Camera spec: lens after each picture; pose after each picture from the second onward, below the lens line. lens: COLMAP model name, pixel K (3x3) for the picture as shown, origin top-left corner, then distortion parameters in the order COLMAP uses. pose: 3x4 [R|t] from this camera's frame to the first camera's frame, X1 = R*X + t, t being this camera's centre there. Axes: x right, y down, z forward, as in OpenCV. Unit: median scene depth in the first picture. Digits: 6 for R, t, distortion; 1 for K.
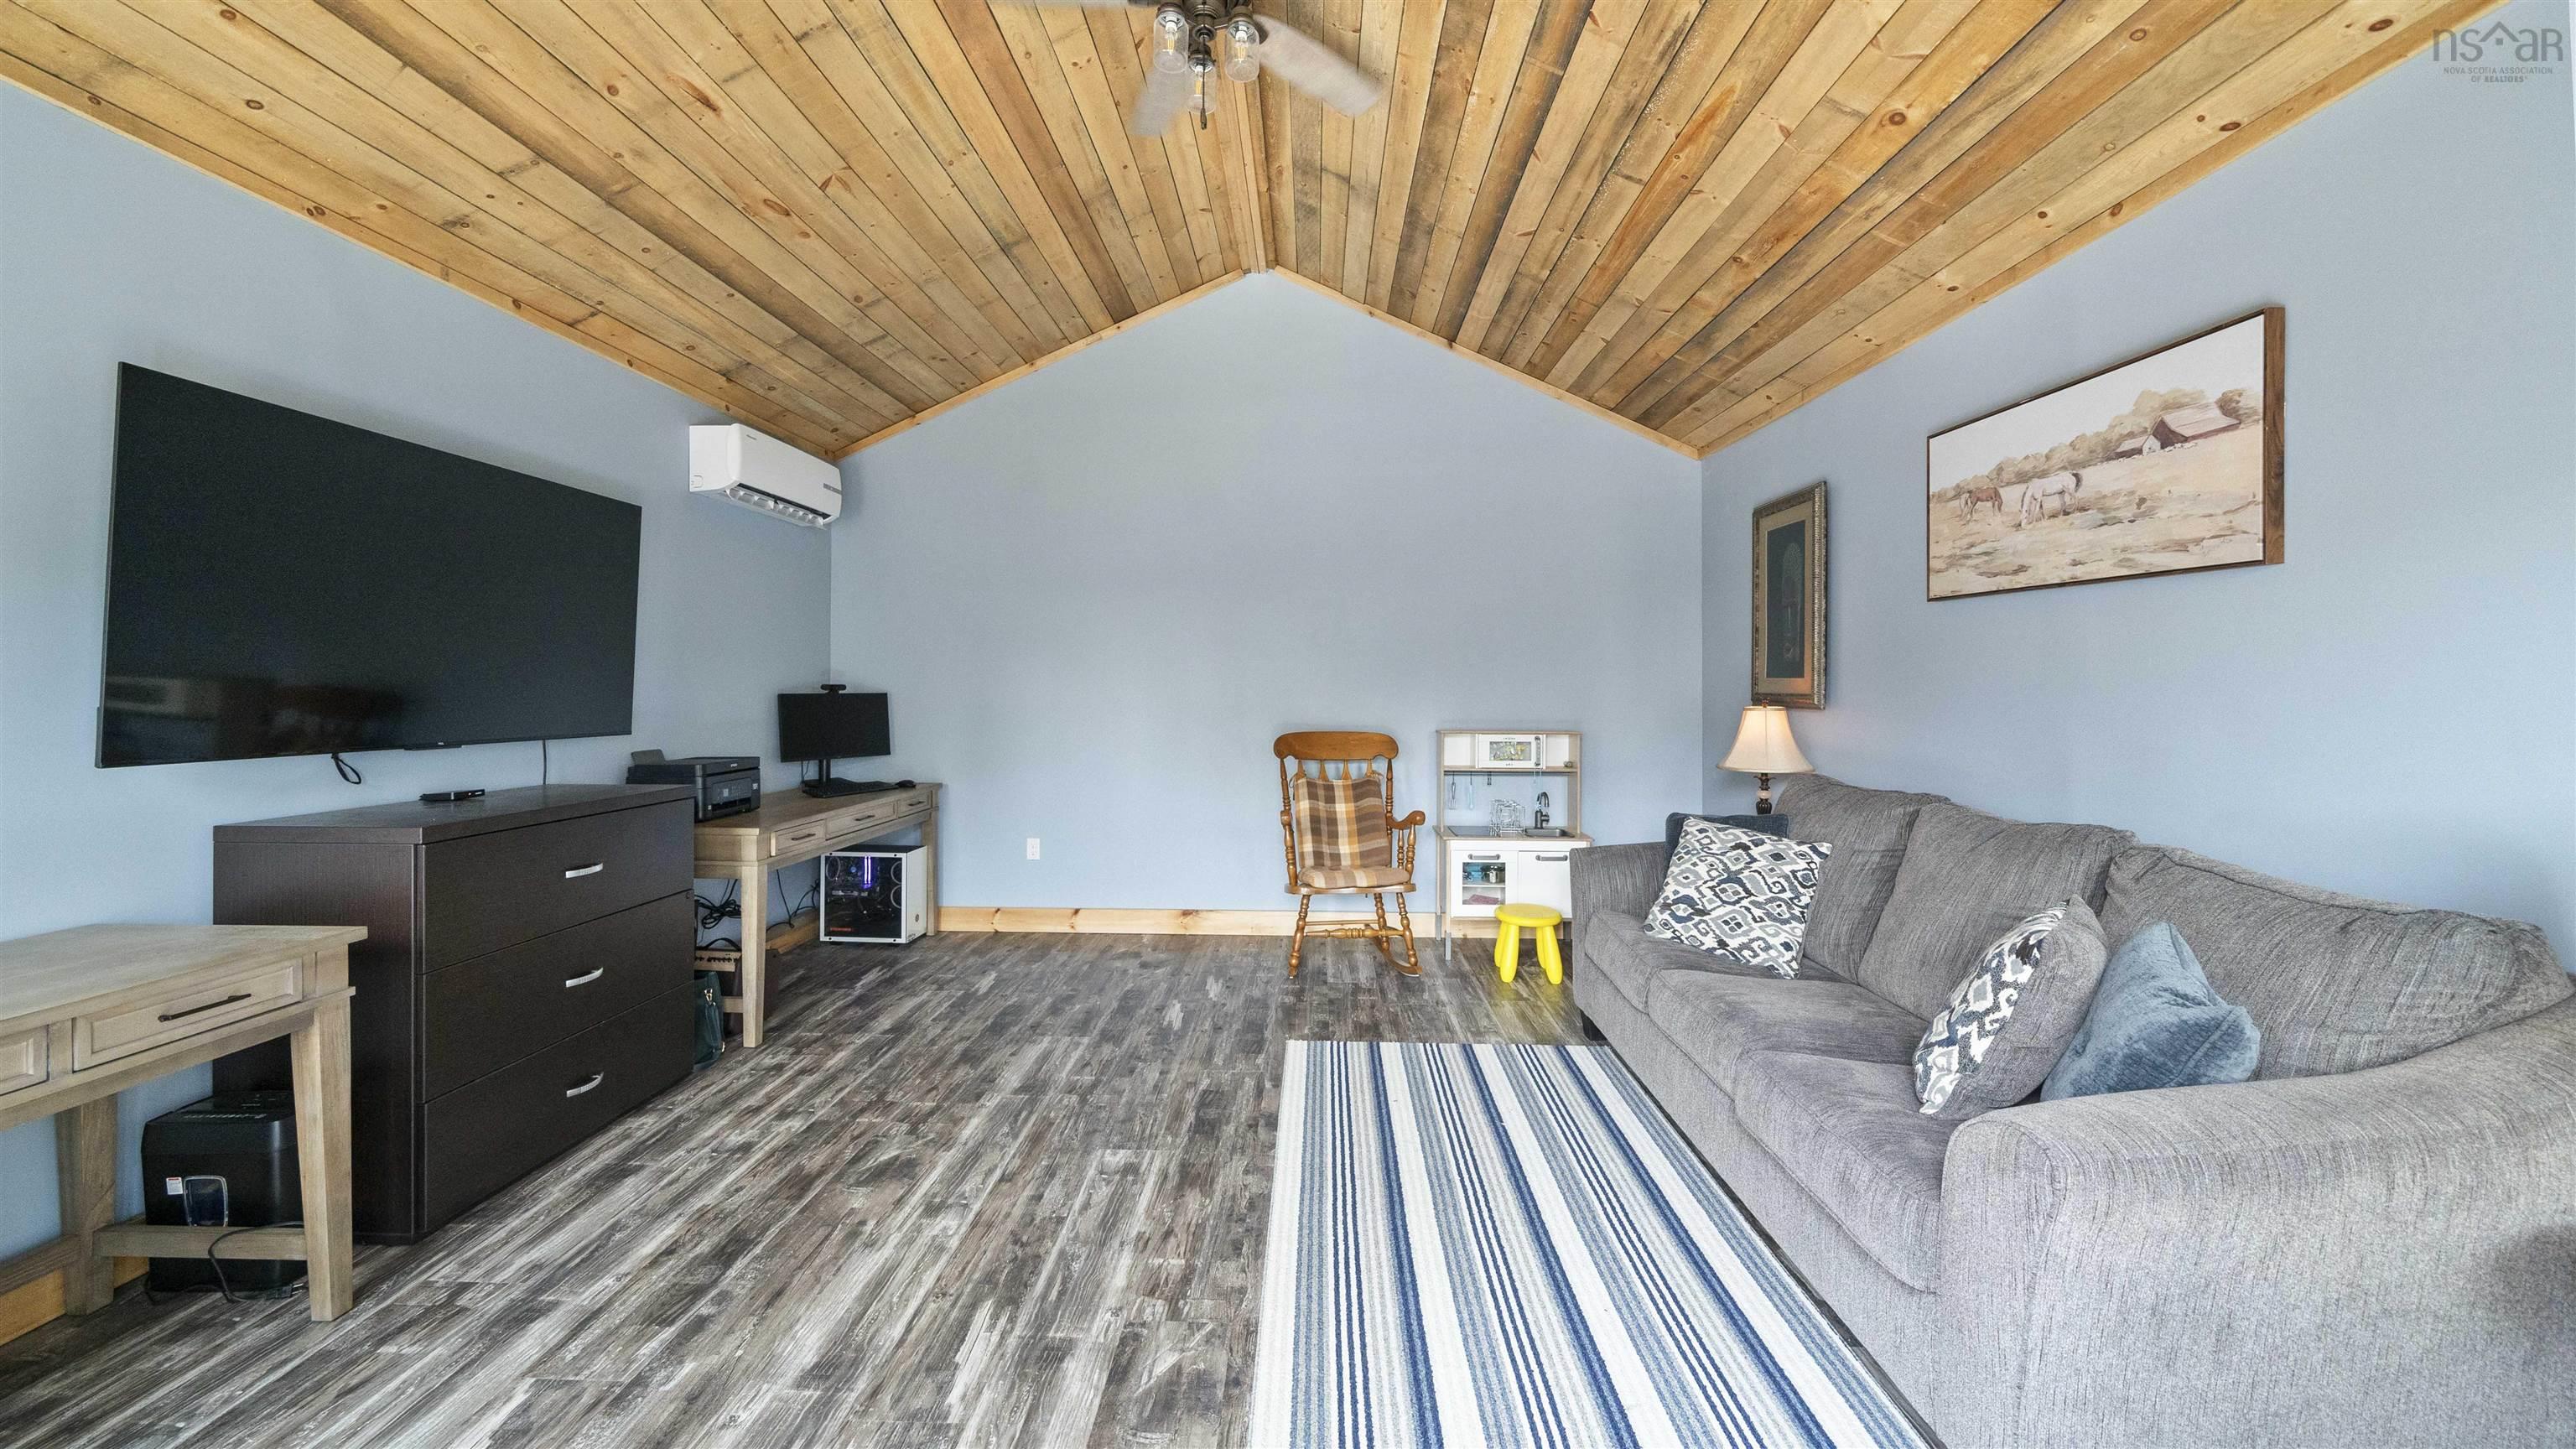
lens RADIAL K [[901.1, 0, 1288.5], [0, 901.1, 698.7], [0, 0, 1]] dist [-0.005114, 0.000127]
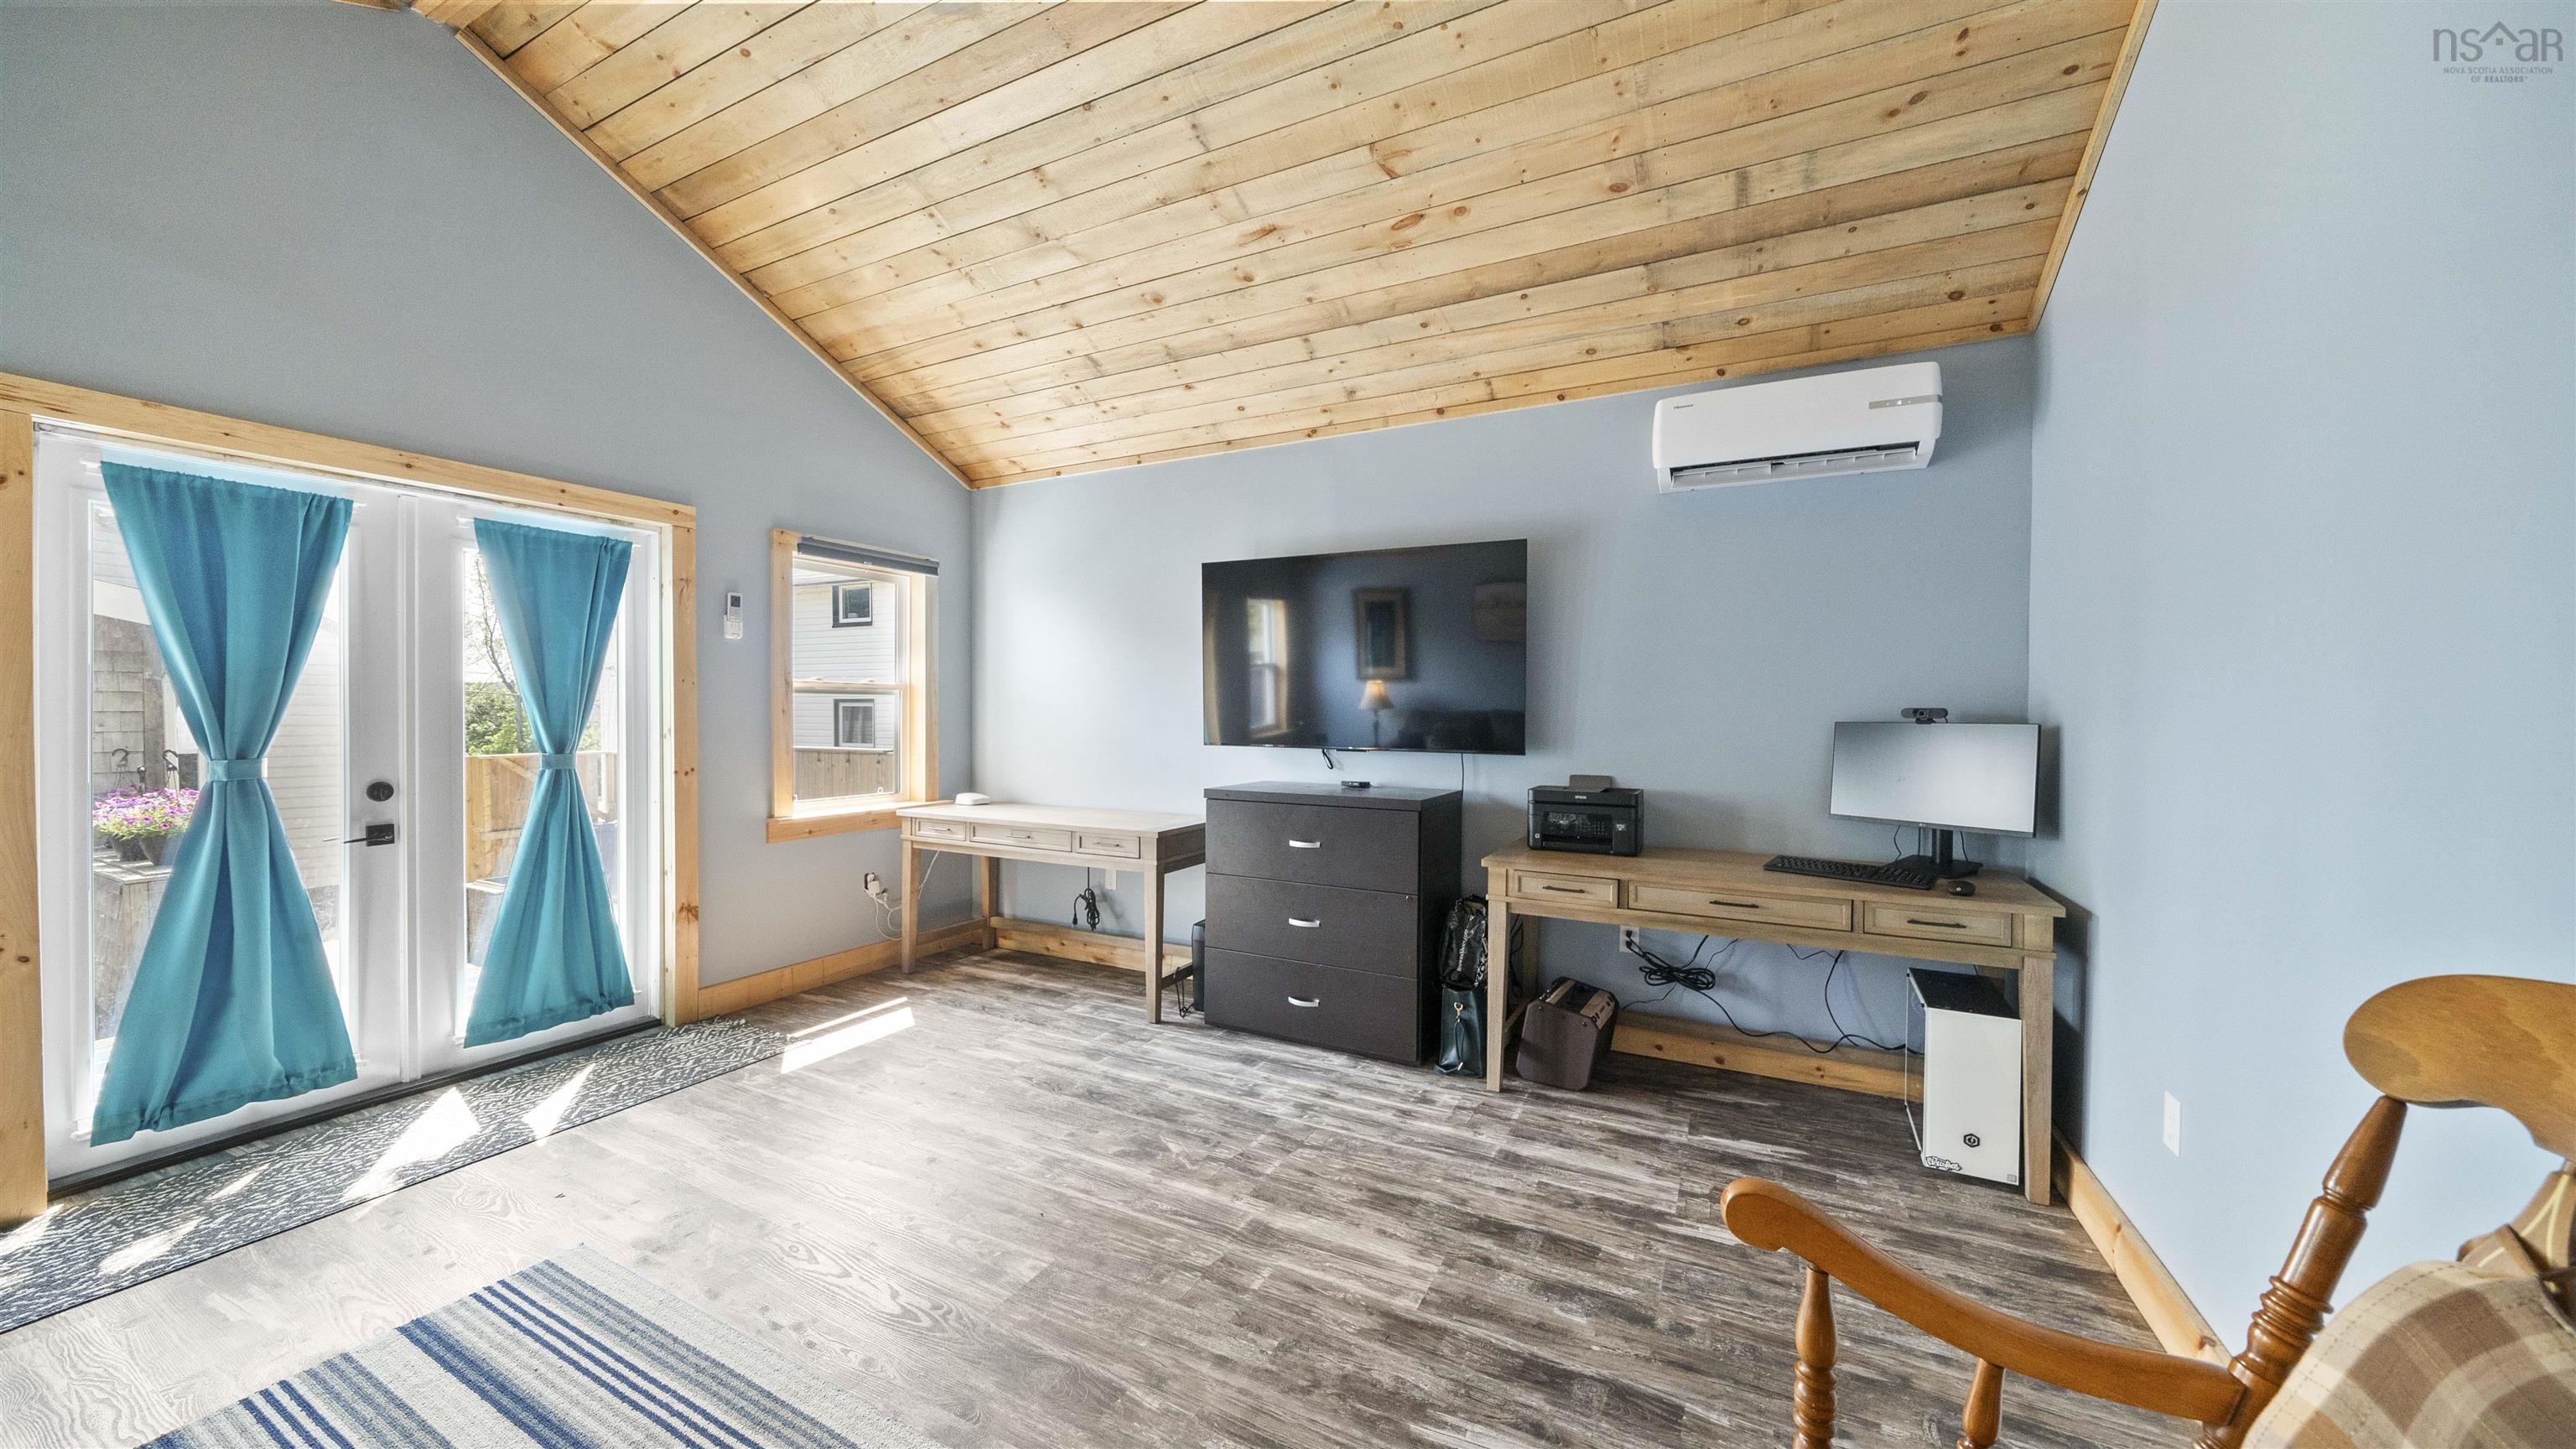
lens RADIAL K [[901.1, 0, 1292.9], [0, 901.1, 717.3], [0, 0, 1]] dist [-0.005114, 0.000127]
pose [[-0.431759, 0.002105, -0.901986, 0.410101], [-0.019157, 0.999750, 0.011503, -0.013685], [0.901785, 0.022246, -0.431611, 1.425101]]
